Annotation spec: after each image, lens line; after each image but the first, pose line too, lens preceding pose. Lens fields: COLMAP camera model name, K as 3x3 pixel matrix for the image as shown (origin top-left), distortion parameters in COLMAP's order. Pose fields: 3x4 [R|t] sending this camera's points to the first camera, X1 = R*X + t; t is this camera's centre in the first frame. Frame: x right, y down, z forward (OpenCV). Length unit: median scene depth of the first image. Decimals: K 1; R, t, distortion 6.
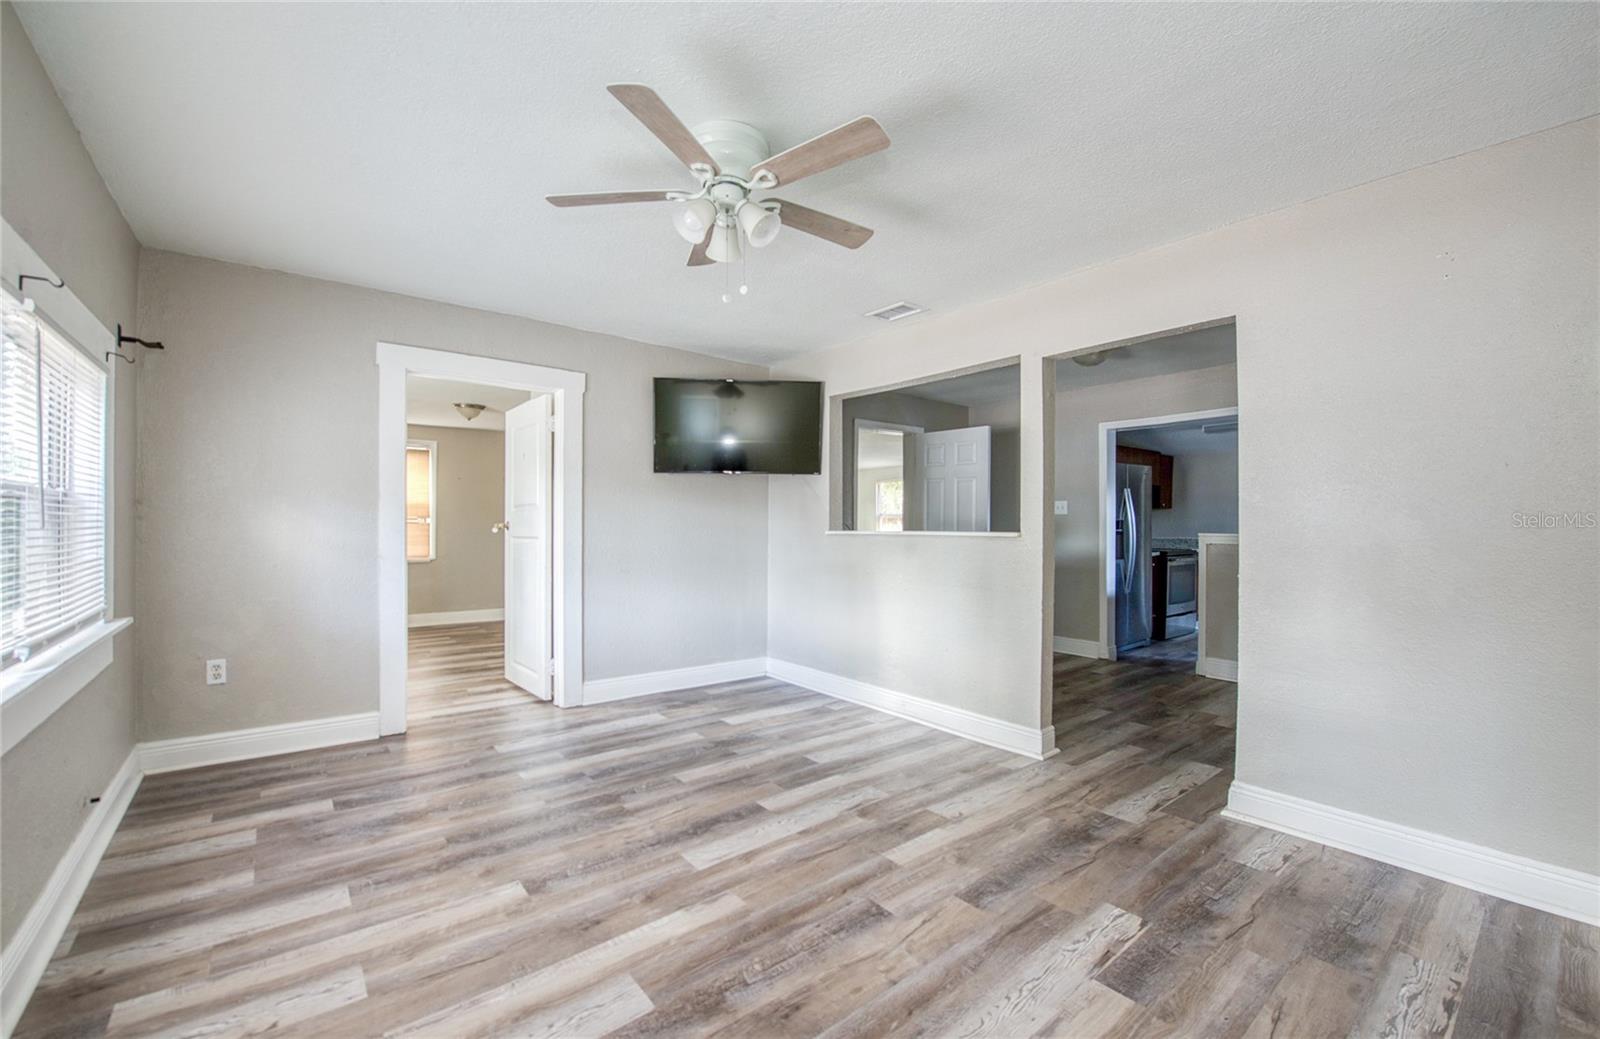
lens RADIAL K [[684.8, 0, 794.3], [0, 684.8, 518.3], [0, 0, 1]] dist [-0.017236, -0.003110]
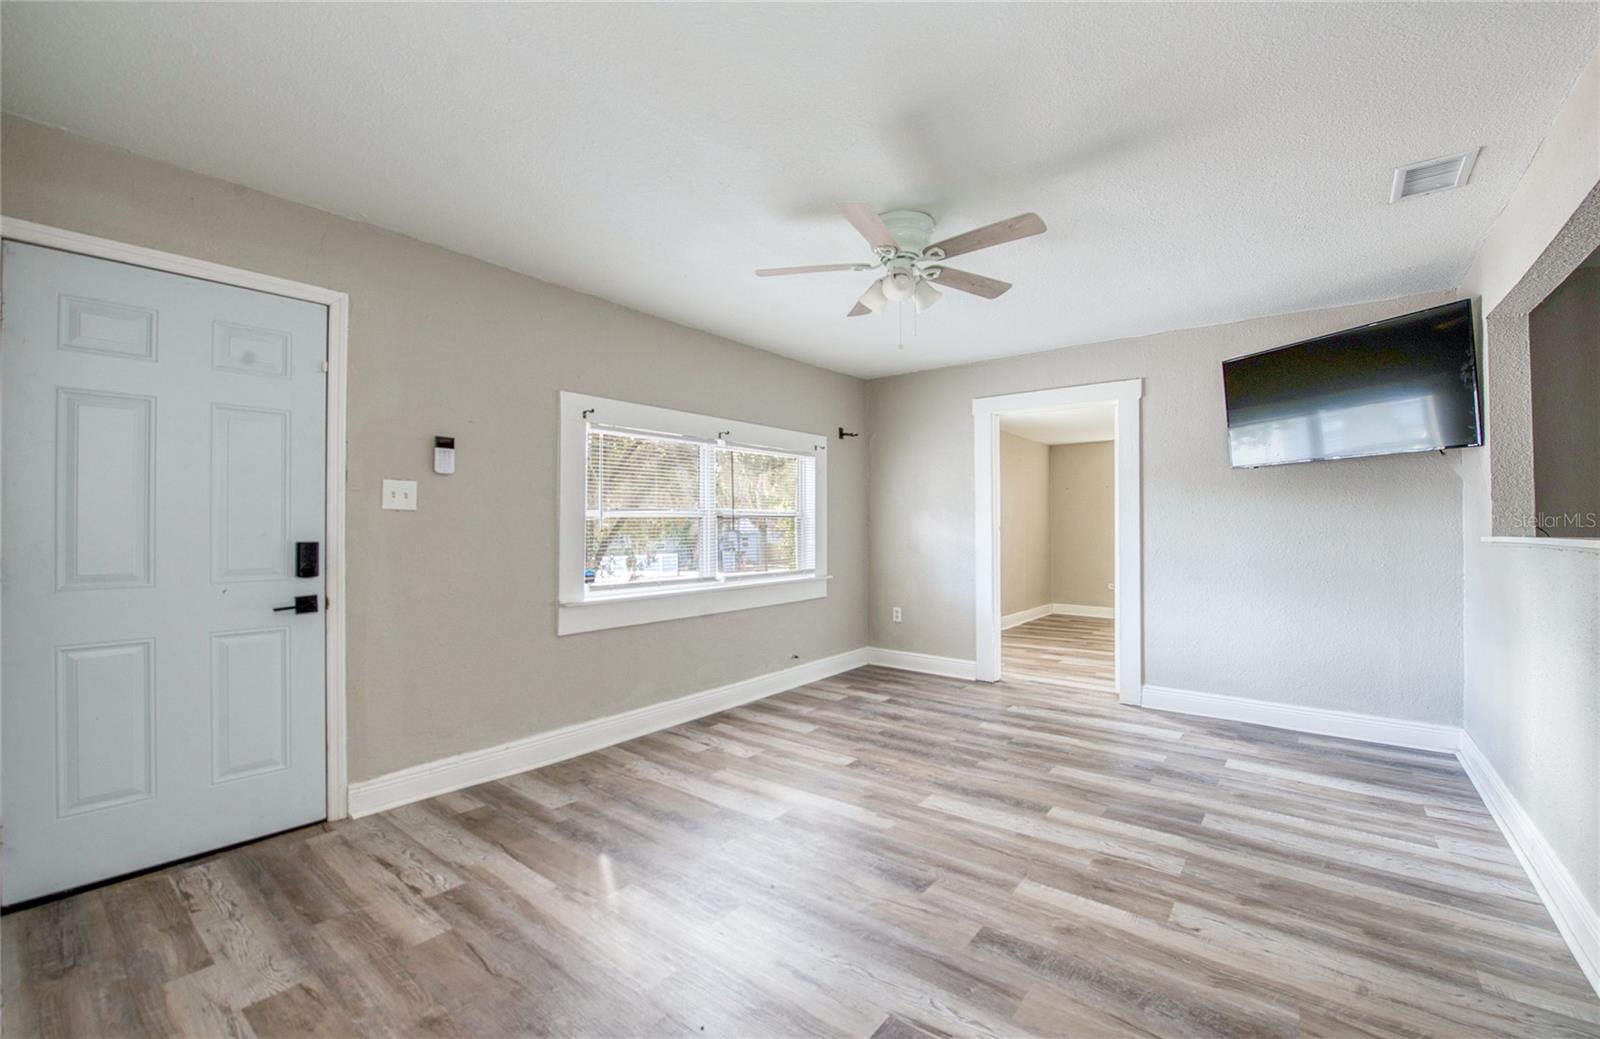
lens RADIAL K [[684.8, 0, 794.2], [0, 684.8, 519.0], [0, 0, 1]] dist [-0.017236, -0.003110]
pose [[0.183781, -0.016446, -0.982830, 0.816732], [0.009260, 0.999845, -0.014999, 0.008056], [0.982924, -0.006345, 0.183905, 0.428059]]
